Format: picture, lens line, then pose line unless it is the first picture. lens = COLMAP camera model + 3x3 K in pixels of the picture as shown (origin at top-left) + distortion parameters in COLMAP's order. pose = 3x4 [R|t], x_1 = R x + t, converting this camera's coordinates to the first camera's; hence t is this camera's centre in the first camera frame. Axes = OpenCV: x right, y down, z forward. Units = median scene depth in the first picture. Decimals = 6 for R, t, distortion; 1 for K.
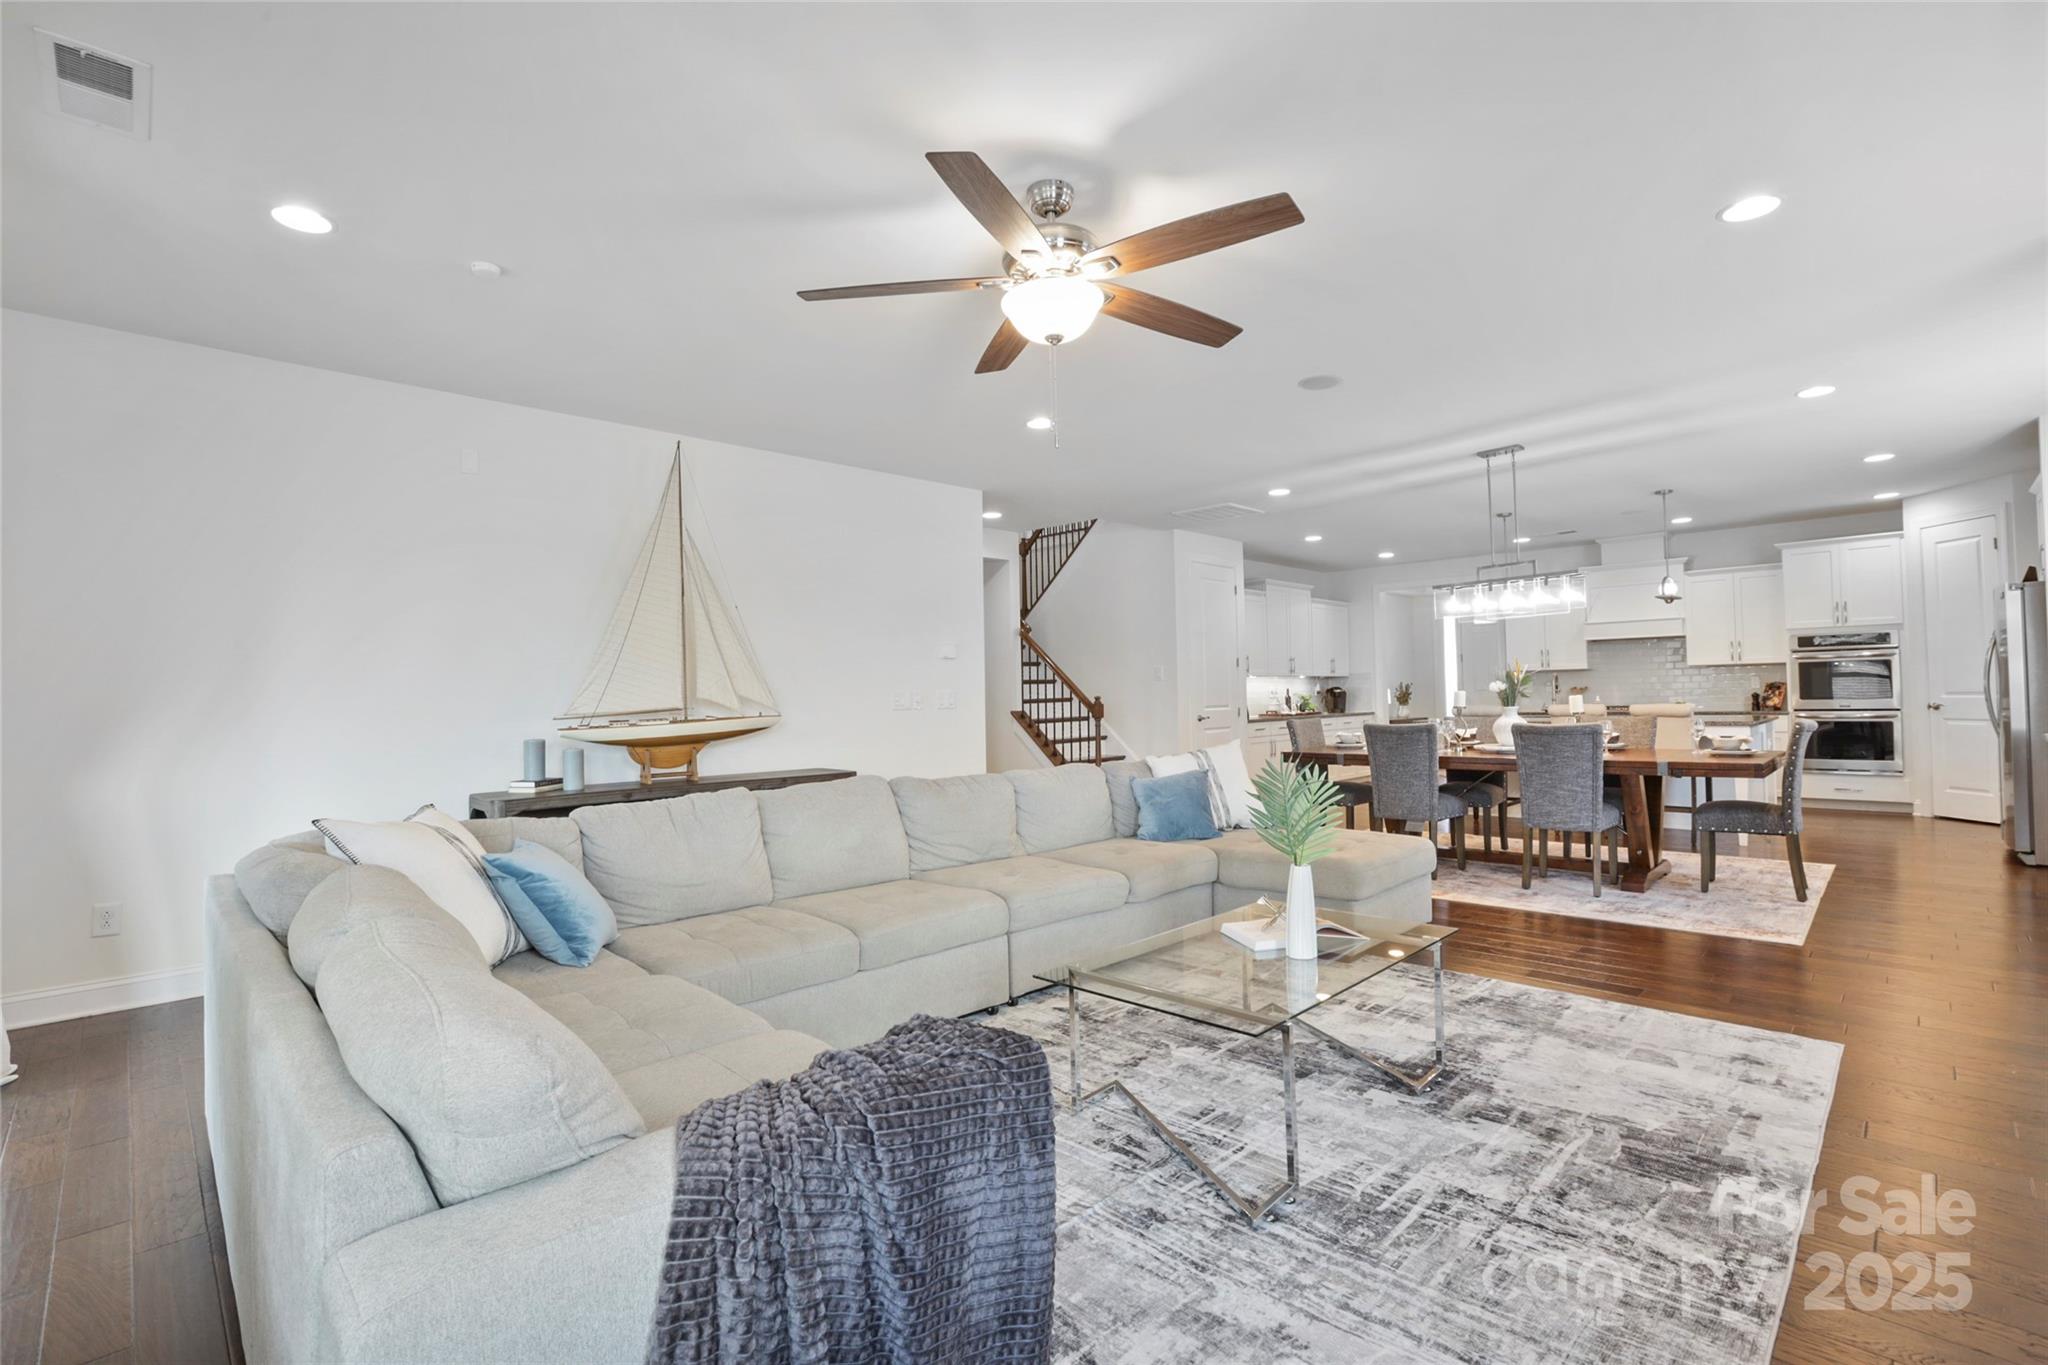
lens RADIAL K [[937.4, 0, 1032.7], [0, 937.4, 674.5], [0, 0, 1]] dist [-0.014620, 0.002846]
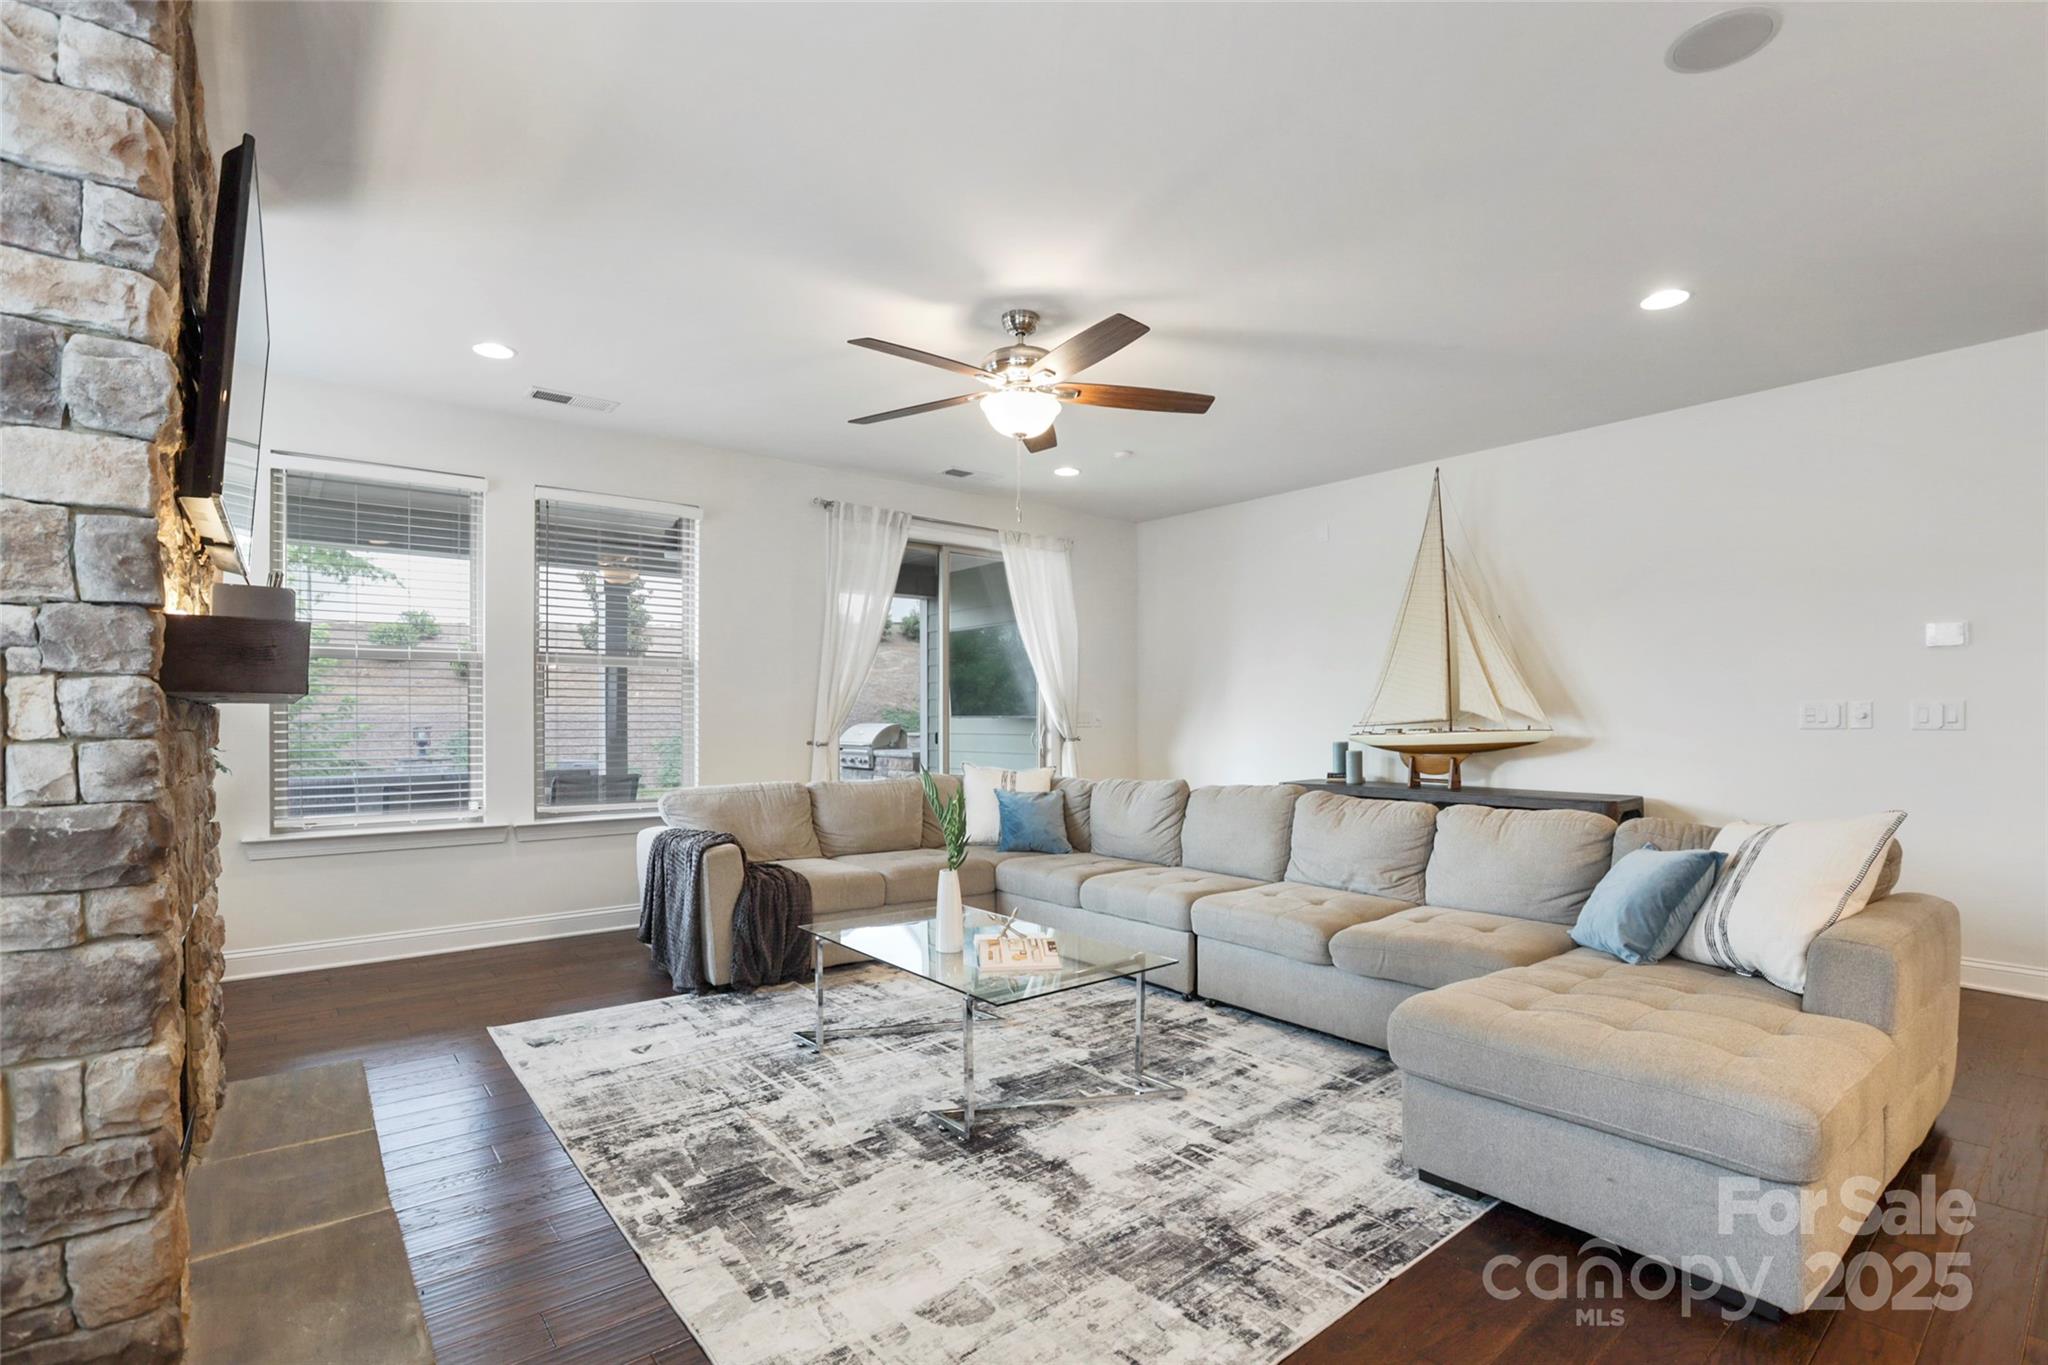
lens RADIAL K [[937.4, 0, 1019.7], [0, 937.4, 731.3], [0, 0, 1]] dist [-0.014620, 0.002846]
pose [[-0.132972, 0.028344, -0.990714, 1.318922], [0.038793, 0.998974, 0.023374, 0.011250], [0.990360, -0.035325, -0.133935, 1.181643]]
